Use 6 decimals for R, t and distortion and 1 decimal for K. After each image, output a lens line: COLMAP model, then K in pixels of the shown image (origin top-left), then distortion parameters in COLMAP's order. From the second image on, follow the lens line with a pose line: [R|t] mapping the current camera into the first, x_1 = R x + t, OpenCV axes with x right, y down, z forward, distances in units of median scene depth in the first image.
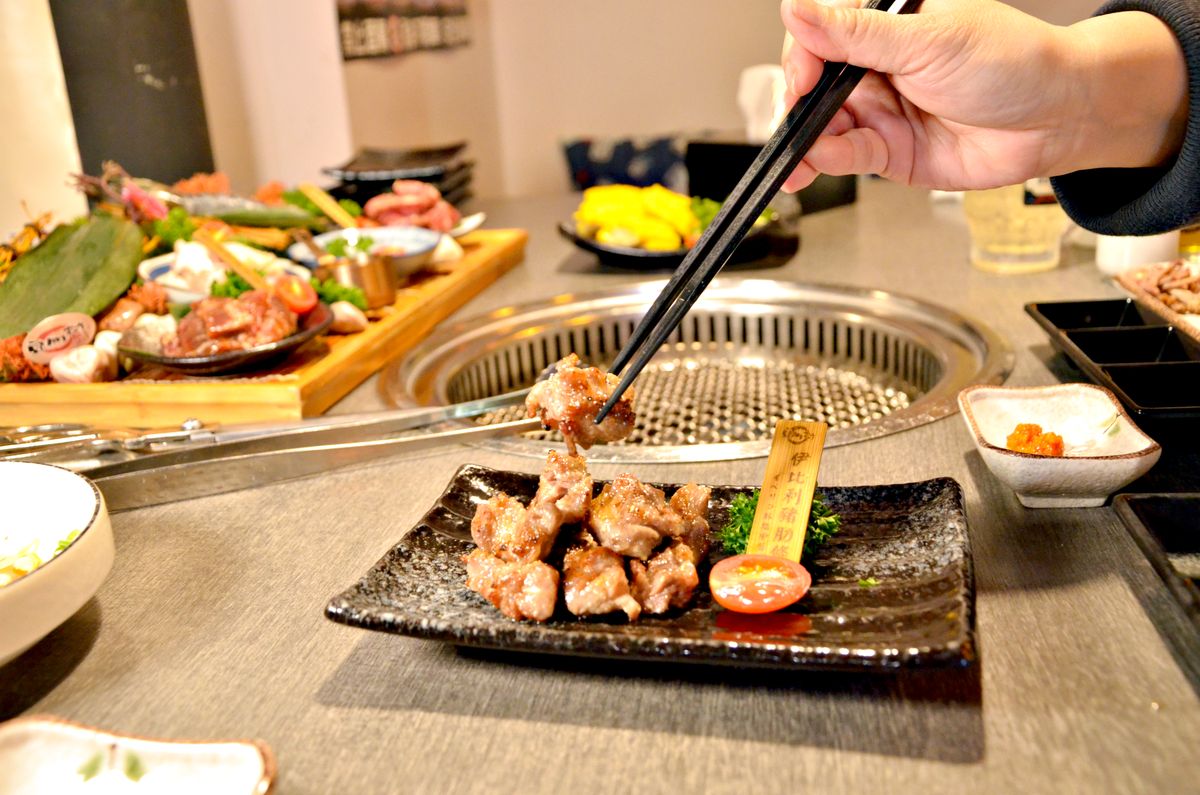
lens RADIAL K [[1222.7, 0, 600.0], [0, 1222.7, 397.5], [0, 0, 1]] dist [-0.014264, 0.000792]
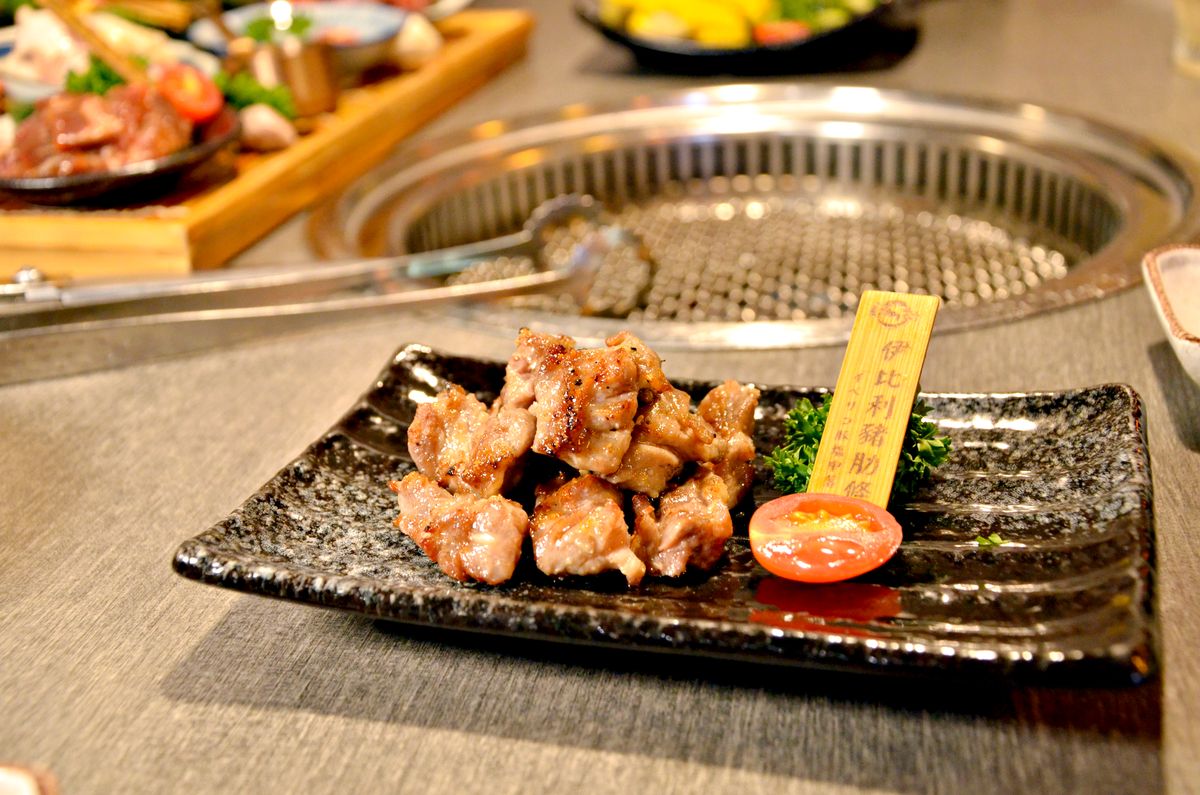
lens RADIAL K [[1610.4, 0, 600.0], [0, 1610.4, 397.5], [0, 0, 1]] dist [0.064880, 0.078021]
pose [[0.999252, 0.025486, -0.029083, 0.030728], [-0.022788, 0.995717, 0.089603, 0.000863], [0.031242, -0.088874, 0.995553, 0.124538]]
